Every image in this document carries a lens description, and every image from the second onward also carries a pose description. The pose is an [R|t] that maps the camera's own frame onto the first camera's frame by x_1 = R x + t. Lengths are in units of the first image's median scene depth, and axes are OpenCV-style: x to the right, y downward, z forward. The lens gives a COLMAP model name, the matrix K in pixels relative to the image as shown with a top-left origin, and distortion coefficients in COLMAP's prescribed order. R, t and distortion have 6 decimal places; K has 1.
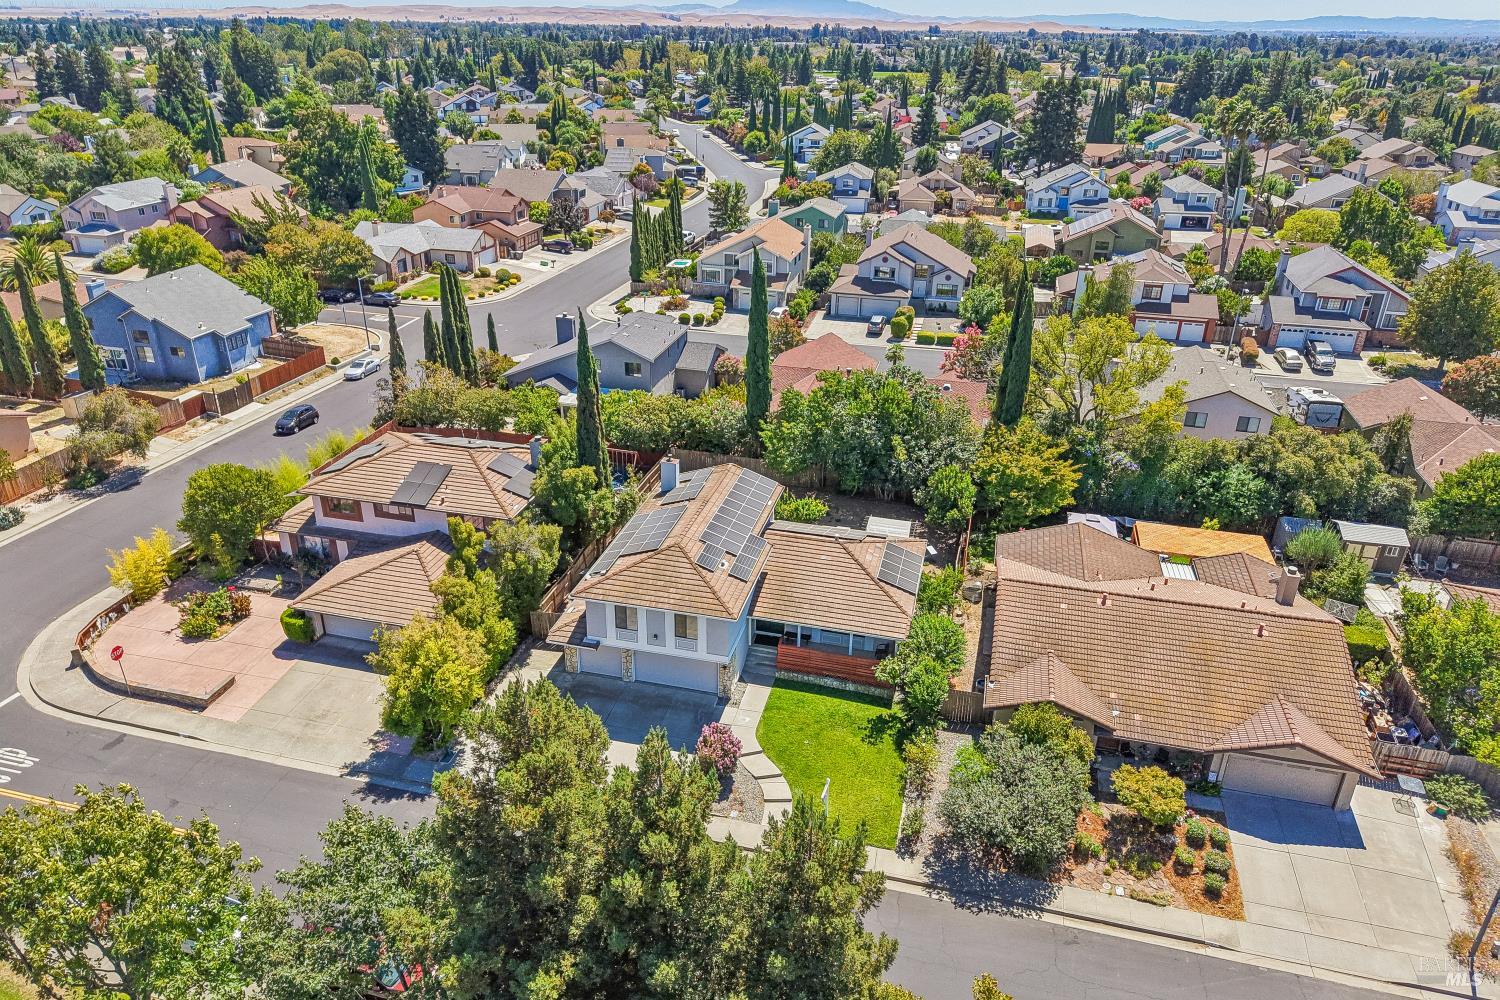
lens RADIAL K [[1012.8, 0, 747.7], [0, 1012.8, 484.1], [0, 0, 1]] dist [0.008272, -0.003453]
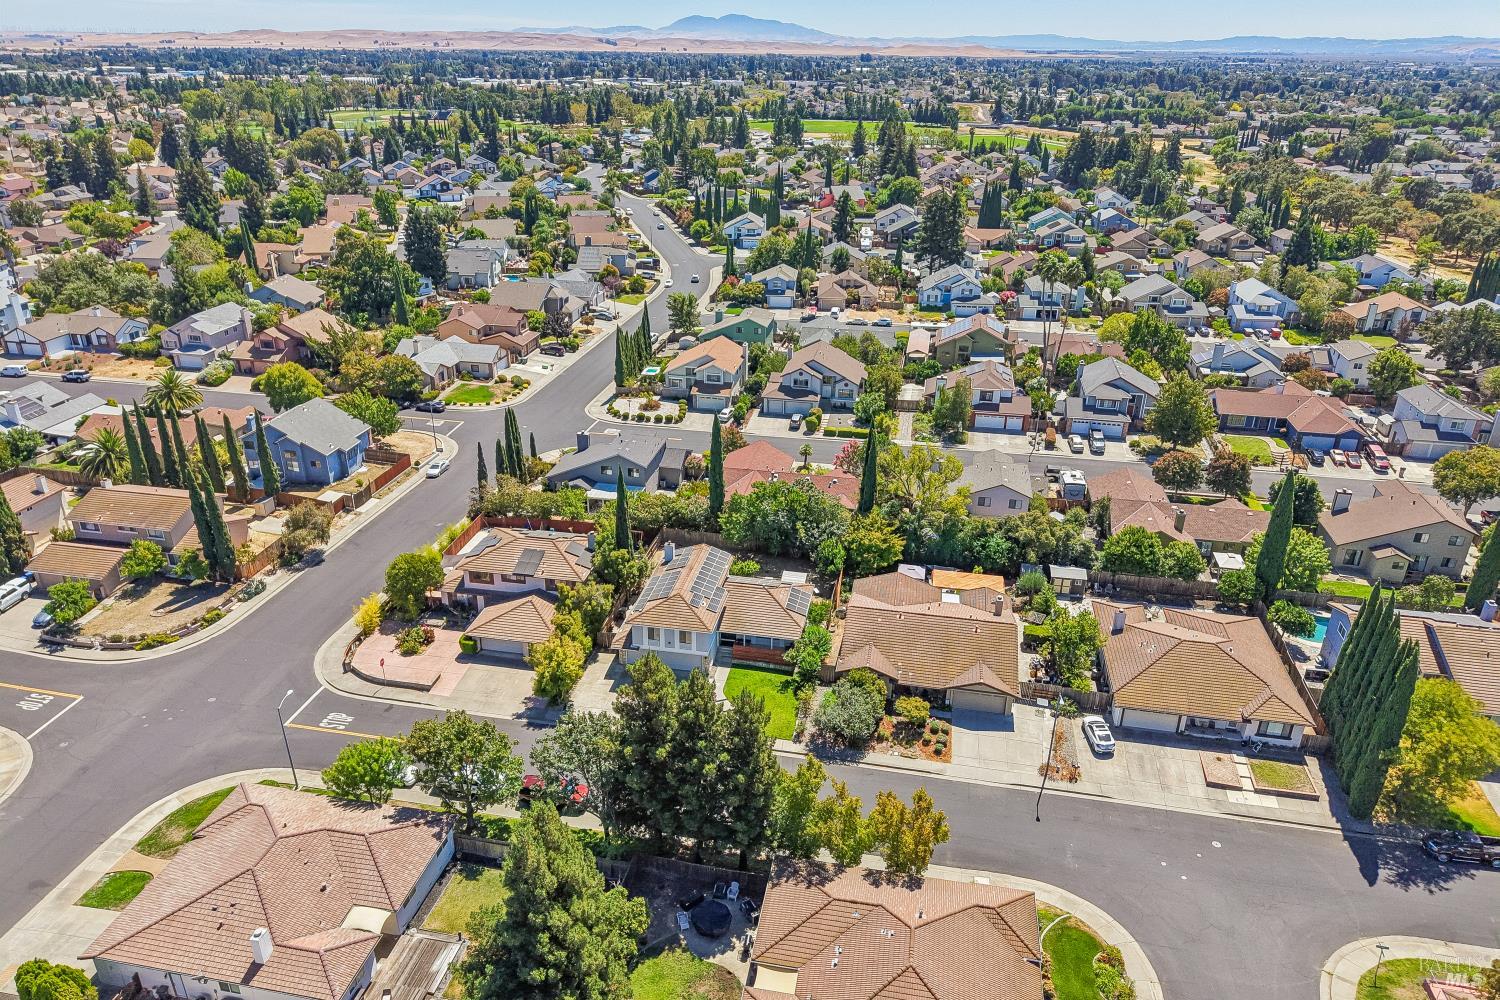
lens RADIAL K [[1018.4, 0, 748.8], [0, 1018.4, 465.4], [0, 0, 1]] dist [0.031381, -0.033144]
pose [[0.998257, -0.024963, 0.053478, -0.024268], [0.026840, 0.999038, -0.034674, -0.078508], [-0.052561, 0.036049, 0.997967, -0.649164]]
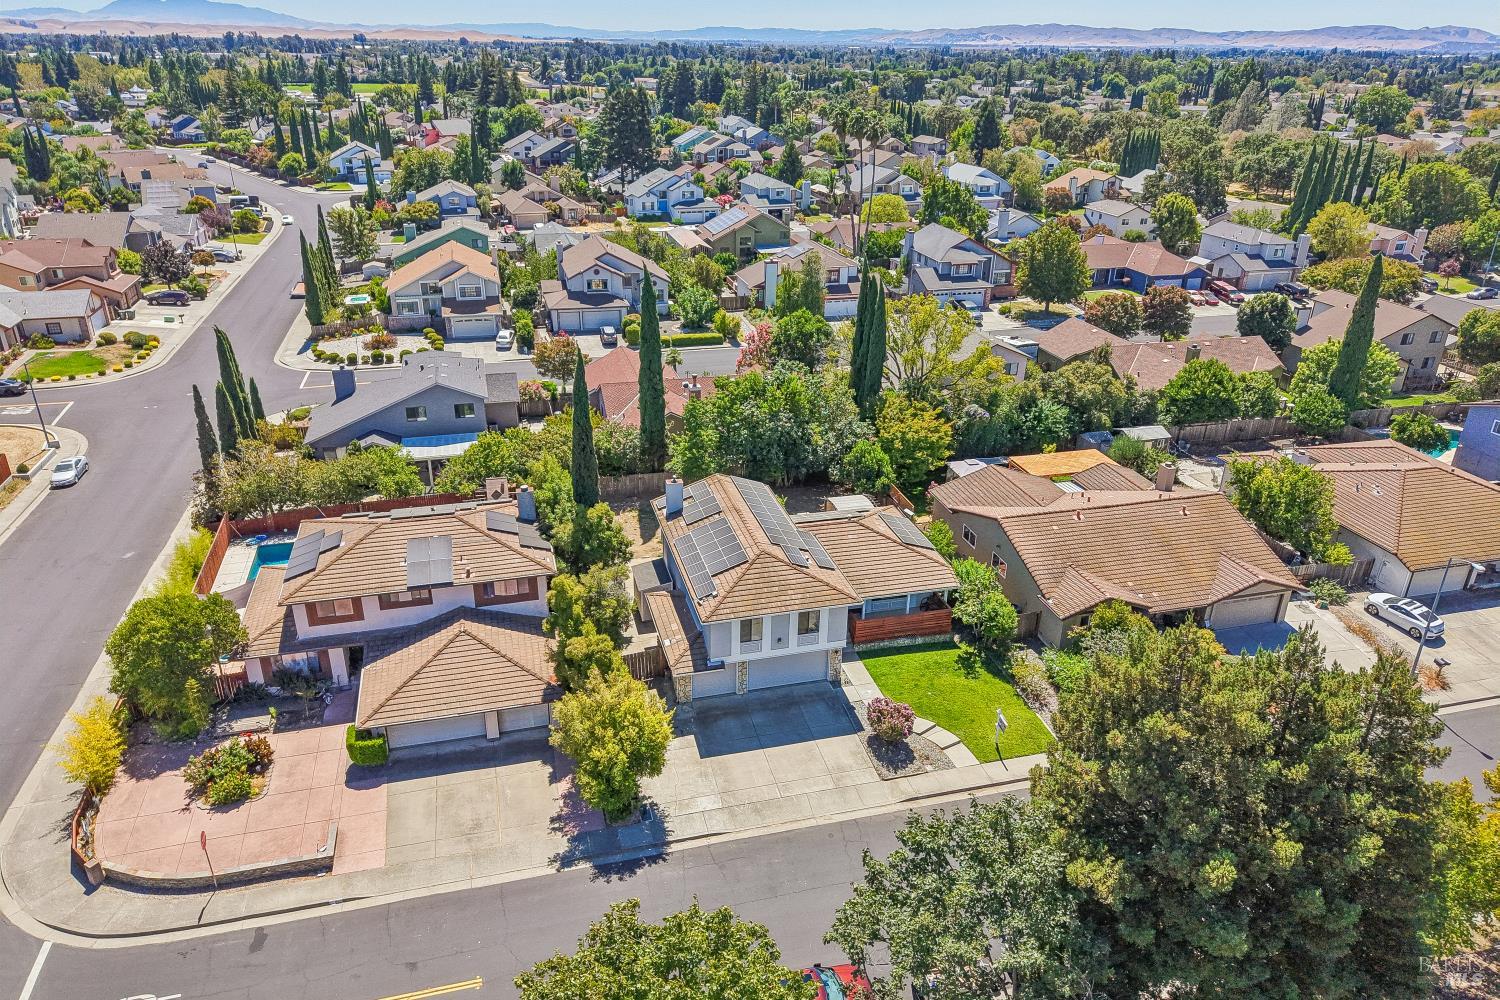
lens RADIAL K [[1012.8, 0, 747.7], [0, 1012.8, 484.1], [0, 0, 1]] dist [0.008272, -0.003453]
pose [[0.872315, -0.198441, 0.446865, -0.378406], [0.201657, 0.978601, 0.040922, -0.038408], [-0.445423, 0.054417, 0.893665, 0.050802]]
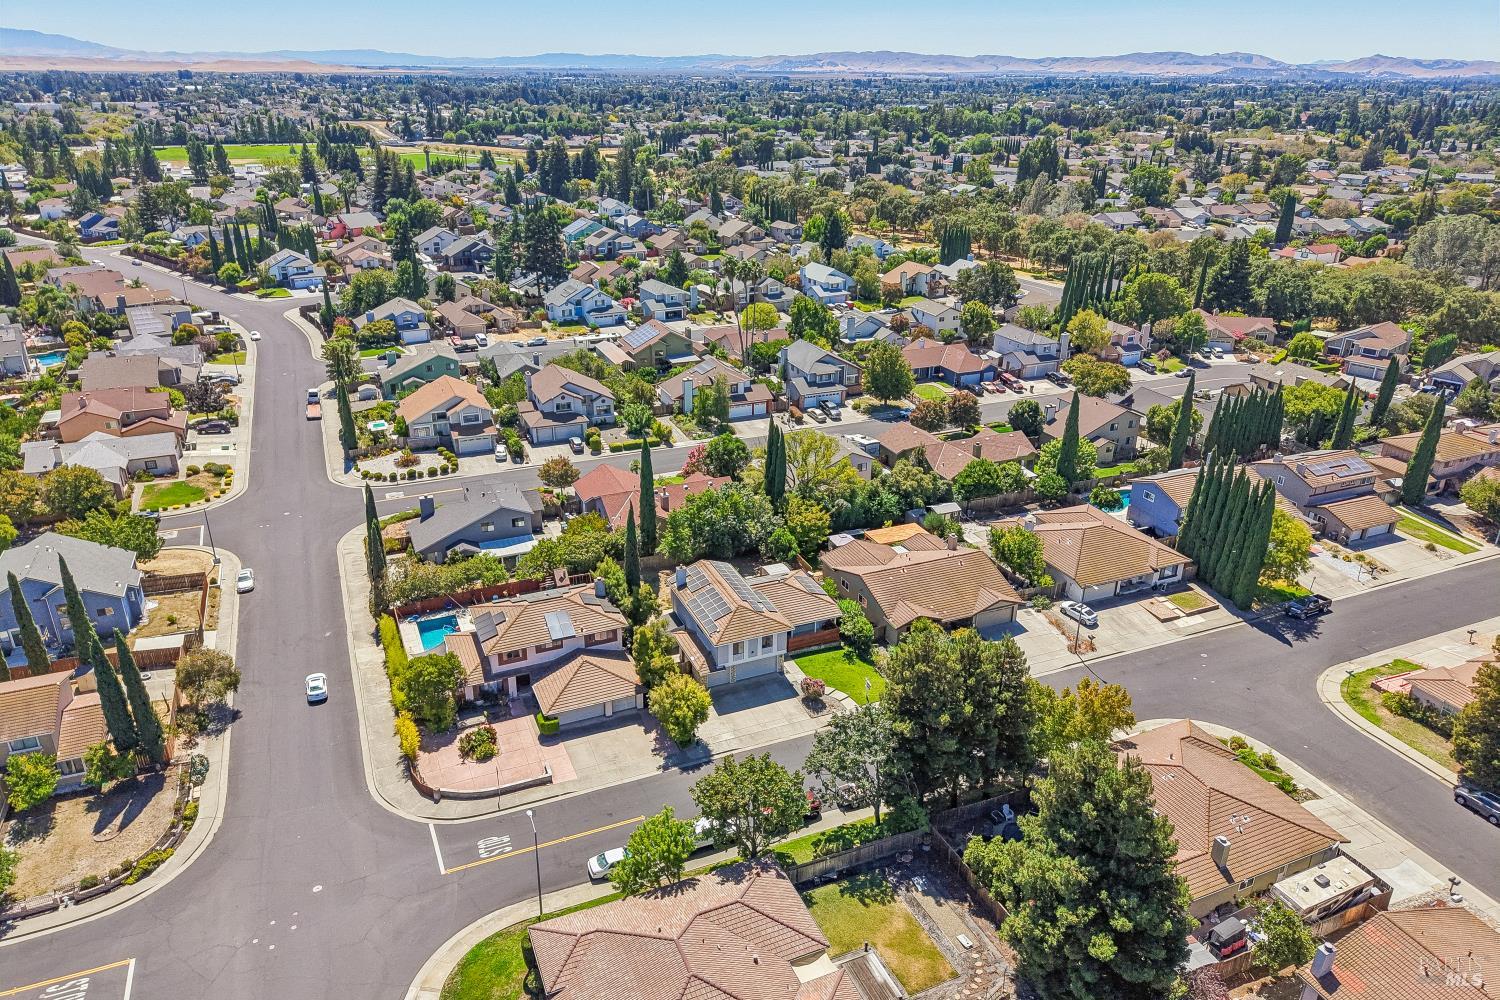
lens RADIAL K [[1018.4, 0, 748.8], [0, 1018.4, 465.4], [0, 0, 1]] dist [0.031381, -0.033144]
pose [[0.792473, -0.228049, 0.565668, -0.781598], [0.254613, 0.966482, 0.032937, -0.185423], [-0.554219, 0.117925, 0.823975, -0.468450]]
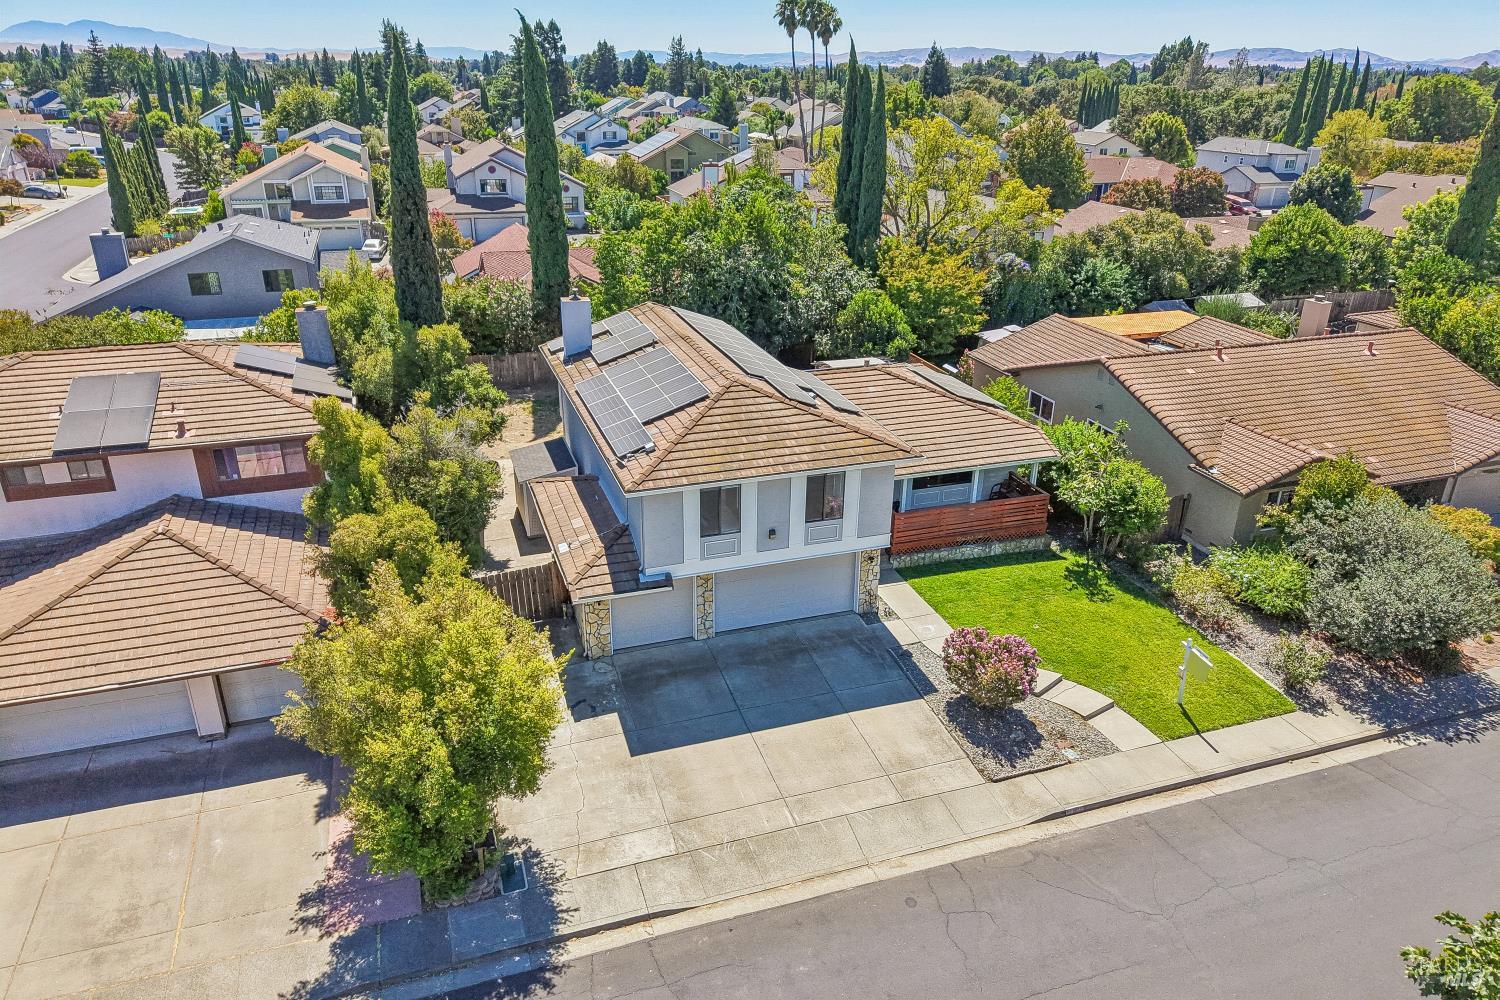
lens RADIAL K [[1006.6, 0, 747.3], [0, 1006.6, 499.1], [0, 0, 1]] dist [0.001839, 0.001391]
pose [[0.836302, -0.221381, 0.501587, -0.258273], [0.227668, 0.972474, 0.049619, 0.069608], [-0.498765, 0.072699, 0.863683, 0.358828]]
